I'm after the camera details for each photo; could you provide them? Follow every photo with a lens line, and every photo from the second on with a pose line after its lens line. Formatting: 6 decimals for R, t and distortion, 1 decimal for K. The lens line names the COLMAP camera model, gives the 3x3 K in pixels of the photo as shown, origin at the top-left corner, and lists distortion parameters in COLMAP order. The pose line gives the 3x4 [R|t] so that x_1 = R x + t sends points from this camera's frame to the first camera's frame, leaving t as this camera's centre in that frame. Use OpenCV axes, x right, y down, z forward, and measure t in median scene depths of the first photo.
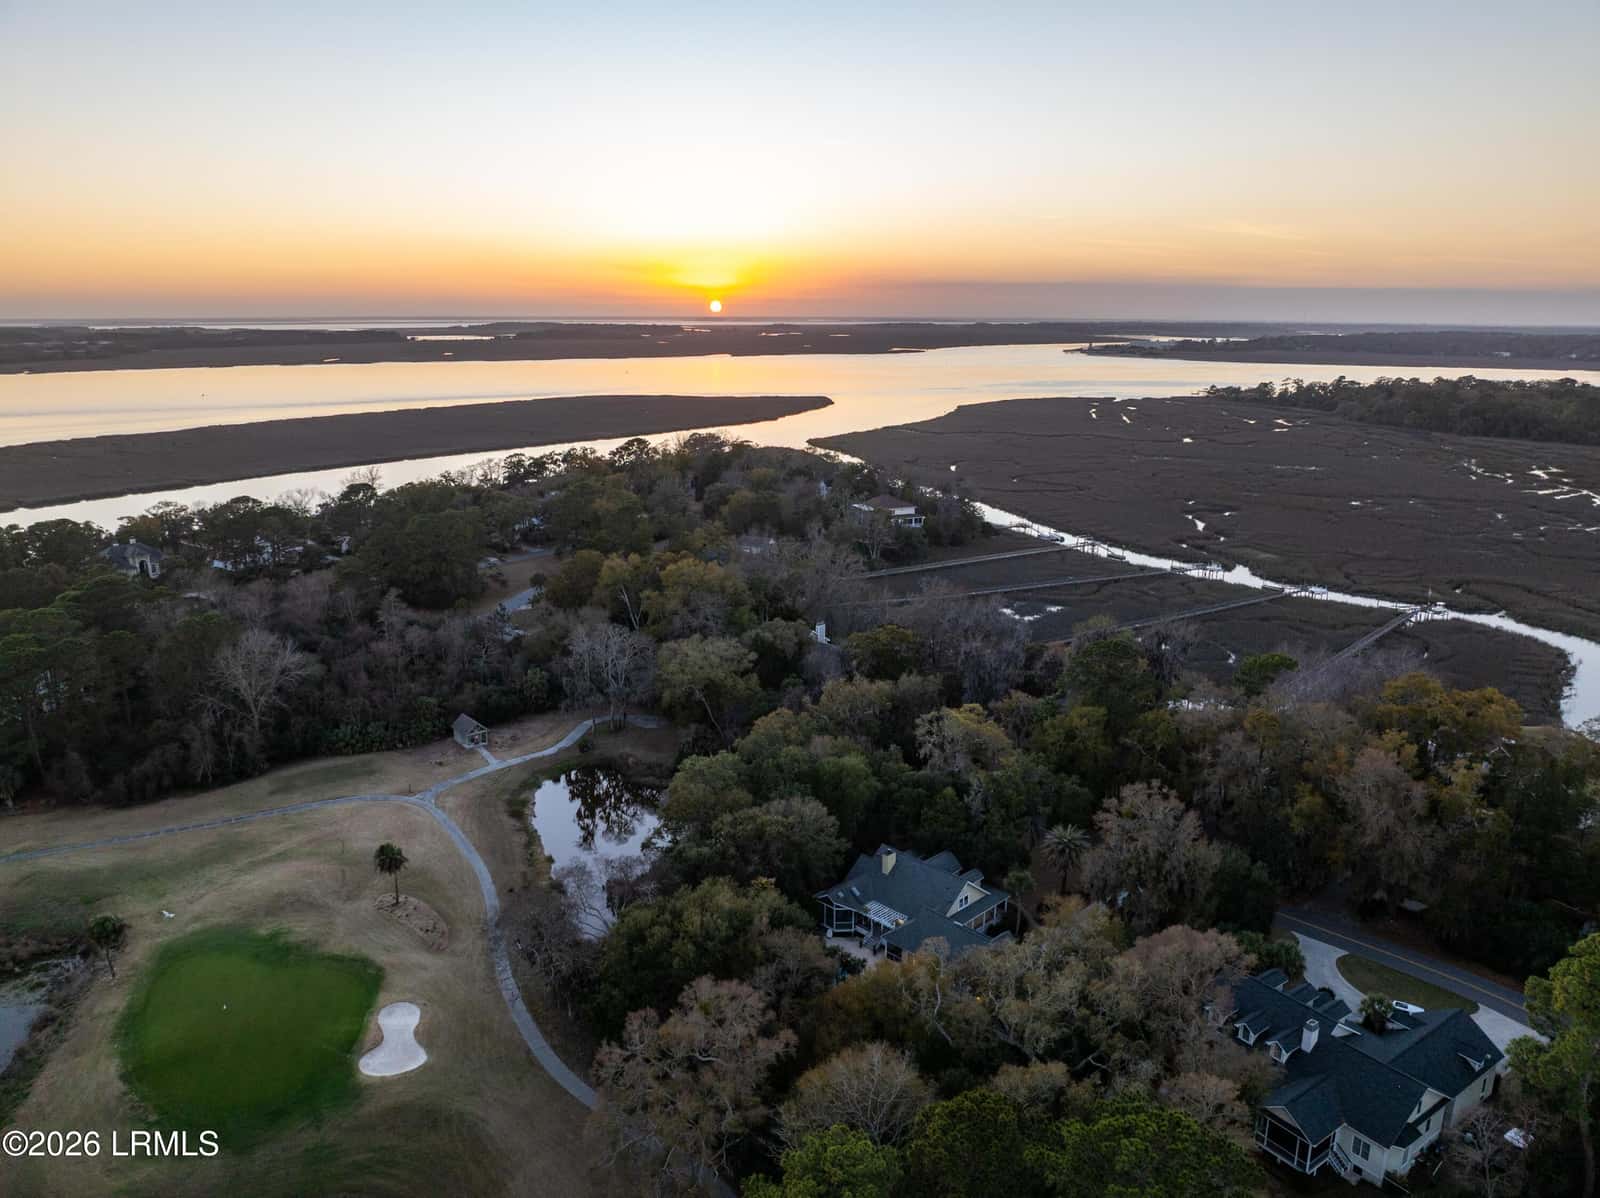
lens RADIAL K [[1097.7, 0, 800.0], [0, 1097.7, 599.0], [0, 0, 1]] dist [0.012337, -0.042450]
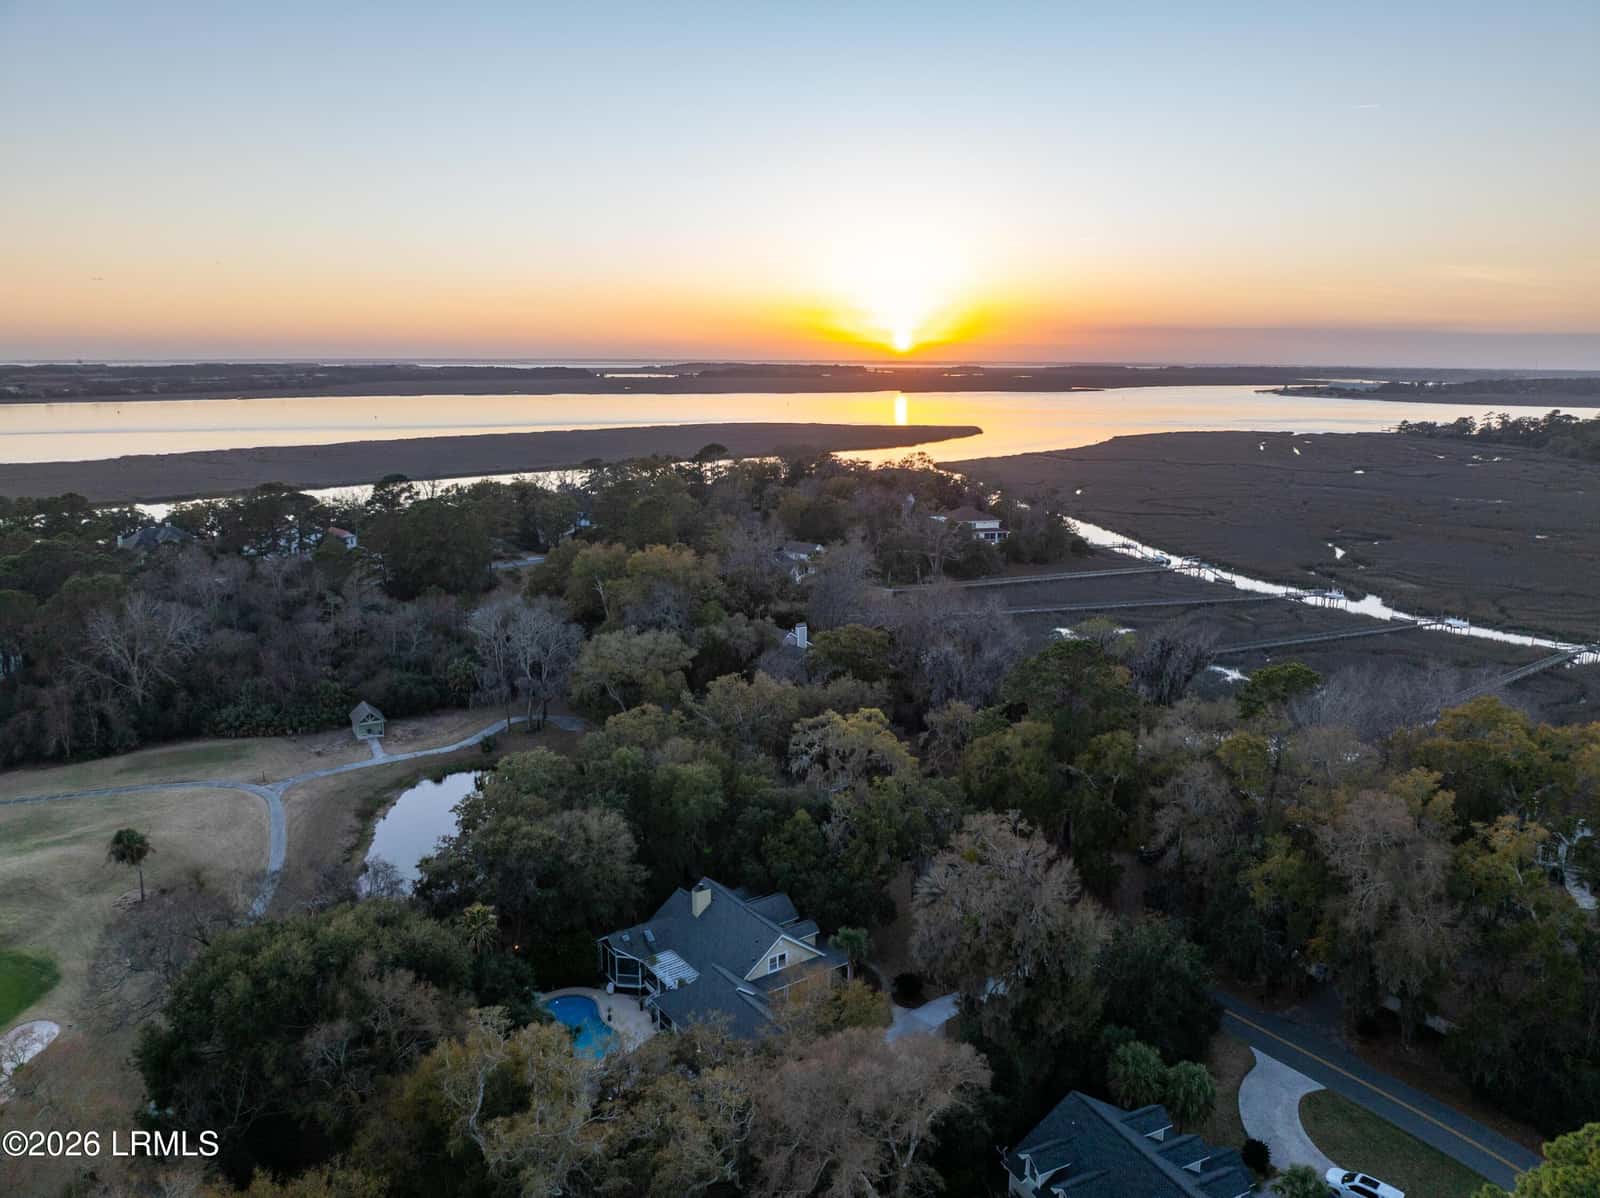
lens RADIAL K [[1099.6, 0, 800.0], [0, 1099.6, 599.0], [0, 0, 1]] dist [-0.012346, -0.002711]
pose [[0.986745, 0.036713, -0.158069, 0.182385], [-0.042465, 0.998547, -0.033166, 0.036400], [0.156621, 0.039439, 0.986871, 0.173392]]
